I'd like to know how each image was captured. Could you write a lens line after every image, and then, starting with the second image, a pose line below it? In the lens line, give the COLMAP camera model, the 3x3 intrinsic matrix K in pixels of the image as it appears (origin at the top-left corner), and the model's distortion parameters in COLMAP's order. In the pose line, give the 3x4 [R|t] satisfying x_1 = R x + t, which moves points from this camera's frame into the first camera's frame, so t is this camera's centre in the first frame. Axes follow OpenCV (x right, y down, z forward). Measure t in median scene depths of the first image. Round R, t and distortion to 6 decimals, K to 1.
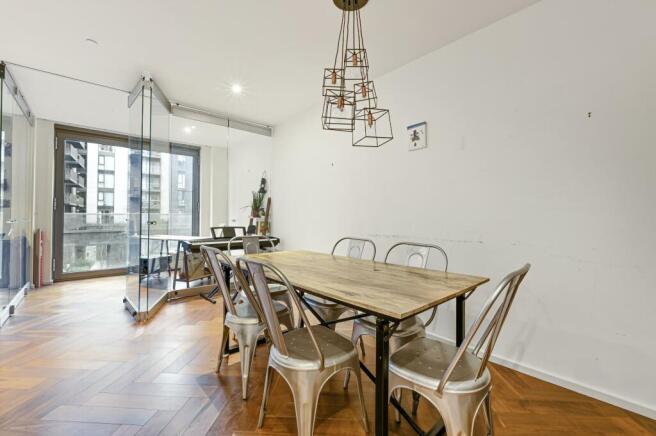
lens RADIAL K [[276.1, 0, 325.7], [0, 276.1, 214.1], [0, 0, 1]] dist [-0.001249, -0.000149]
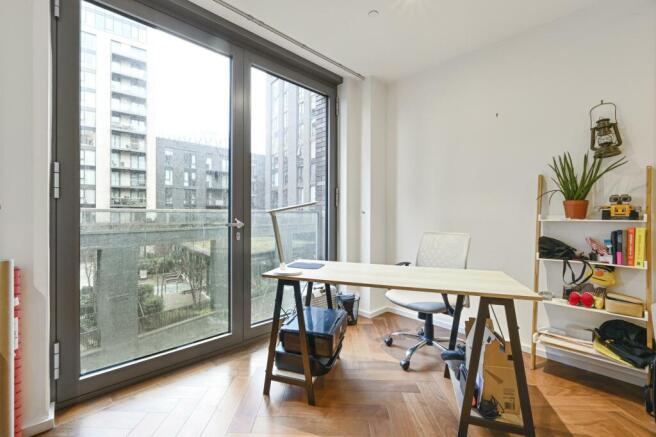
lens RADIAL K [[278.3, 0, 326.7], [0, 278.3, 216.0], [0, 0, 1]] dist [-0.002953, -0.000103]
pose [[0.998985, -0.005655, 0.044699, -0.136703], [0.005003, 0.999880, 0.014667, 0.000183], [-0.044776, -0.014428, 0.998893, 0.132515]]
